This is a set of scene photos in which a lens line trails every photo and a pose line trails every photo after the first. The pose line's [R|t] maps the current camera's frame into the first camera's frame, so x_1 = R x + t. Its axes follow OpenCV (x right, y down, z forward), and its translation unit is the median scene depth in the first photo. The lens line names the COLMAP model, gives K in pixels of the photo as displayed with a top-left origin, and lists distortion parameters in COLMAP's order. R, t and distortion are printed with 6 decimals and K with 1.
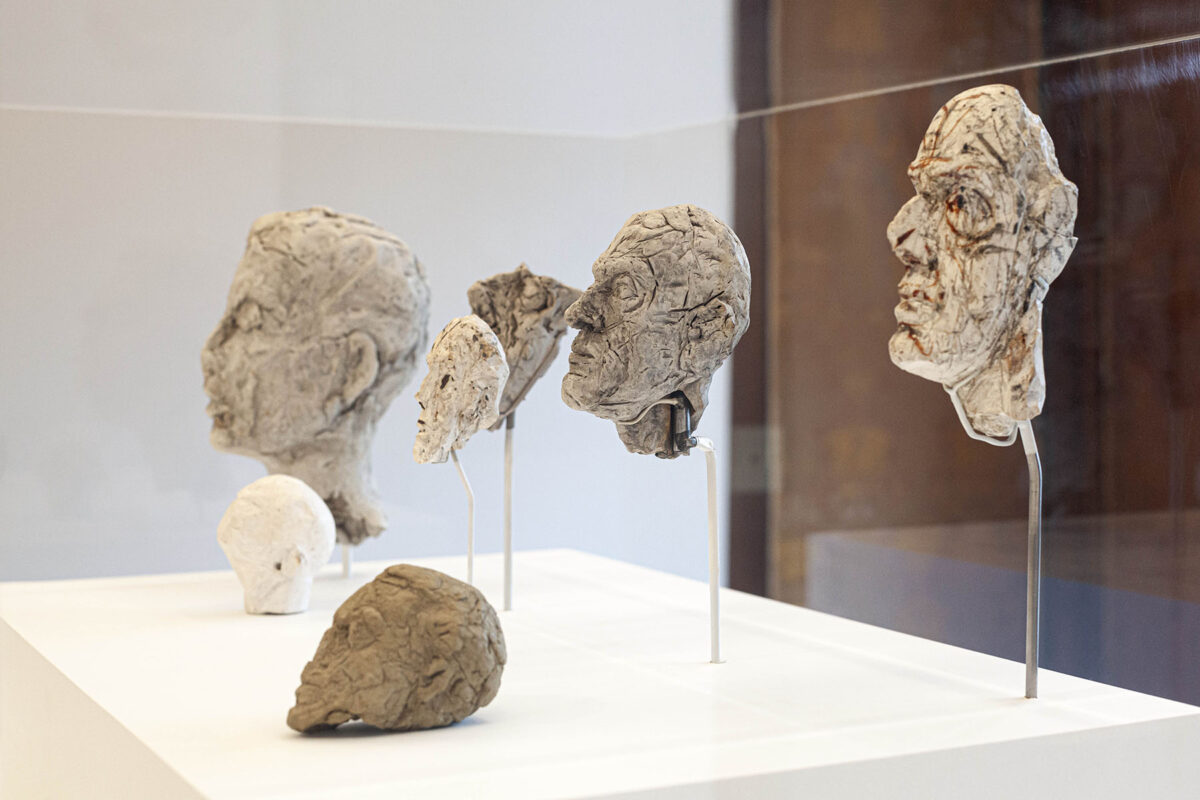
lens RADIAL K [[1753.4, 0, 600.0], [0, 1753.4, 400.0], [0, 0, 1]] dist [-0.033838, -0.075210]
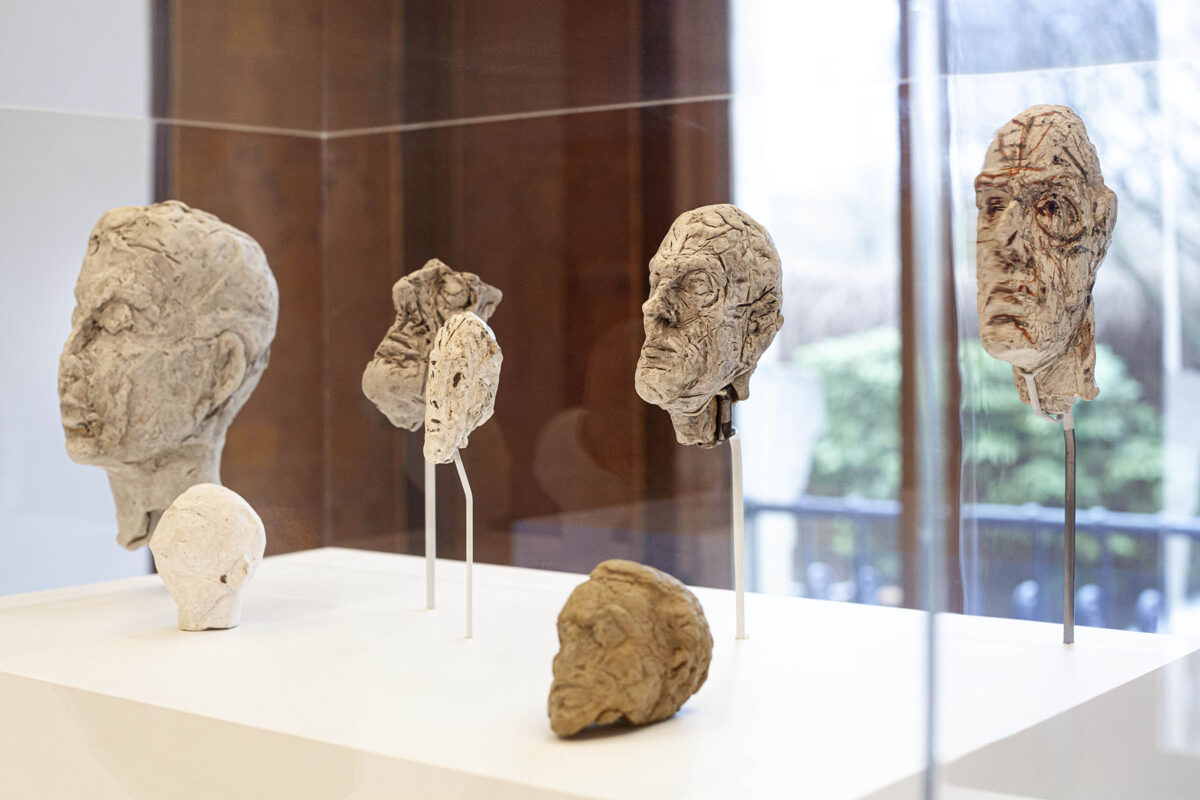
lens RADIAL K [[1703.0, 0, 600.0], [0, 1703.0, 400.0], [0, 0, 1]] dist [-0.111689, 0.059172]
pose [[0.926935, -0.028034, 0.374174, -0.414302], [0.027042, 0.999603, 0.007904, -0.004863], [-0.374247, 0.002791, 0.927325, 0.088740]]
